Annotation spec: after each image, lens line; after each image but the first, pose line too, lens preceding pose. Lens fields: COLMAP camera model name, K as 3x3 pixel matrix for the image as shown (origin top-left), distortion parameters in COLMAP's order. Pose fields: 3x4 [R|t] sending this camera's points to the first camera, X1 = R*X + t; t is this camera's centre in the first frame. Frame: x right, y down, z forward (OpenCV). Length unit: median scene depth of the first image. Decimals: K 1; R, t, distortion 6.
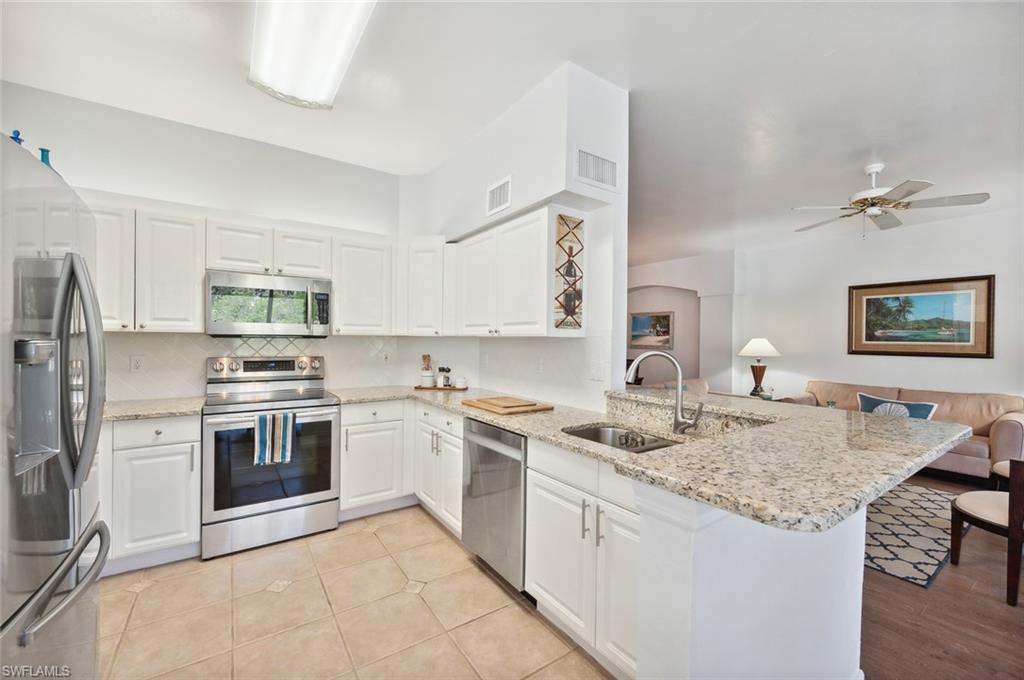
lens RADIAL K [[410.6, 0, 514.6], [0, 410.6, 341.7], [0, 0, 1]] dist [0.001449, -0.000315]
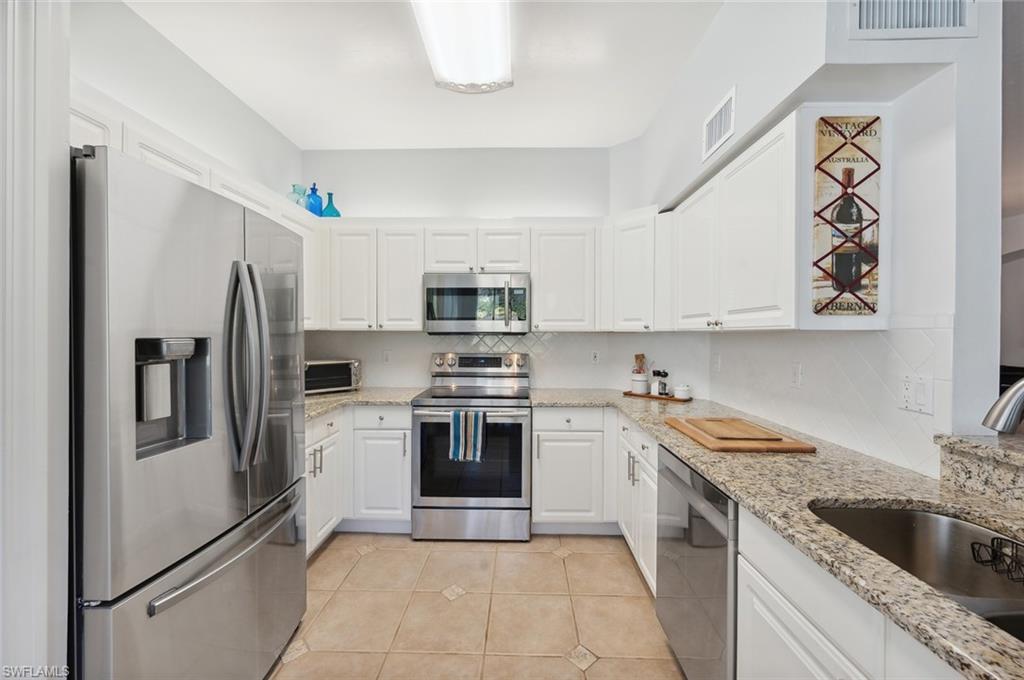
lens RADIAL K [[410.6, 0, 508.8], [0, 410.6, 336.5], [0, 0, 1]] dist [0.001449, -0.000315]
pose [[0.806188, -0.004879, -0.591639, 0.091965], [0.002518, 0.999985, -0.004814, -0.000445], [0.591654, 0.002391, 0.806188, 0.265665]]
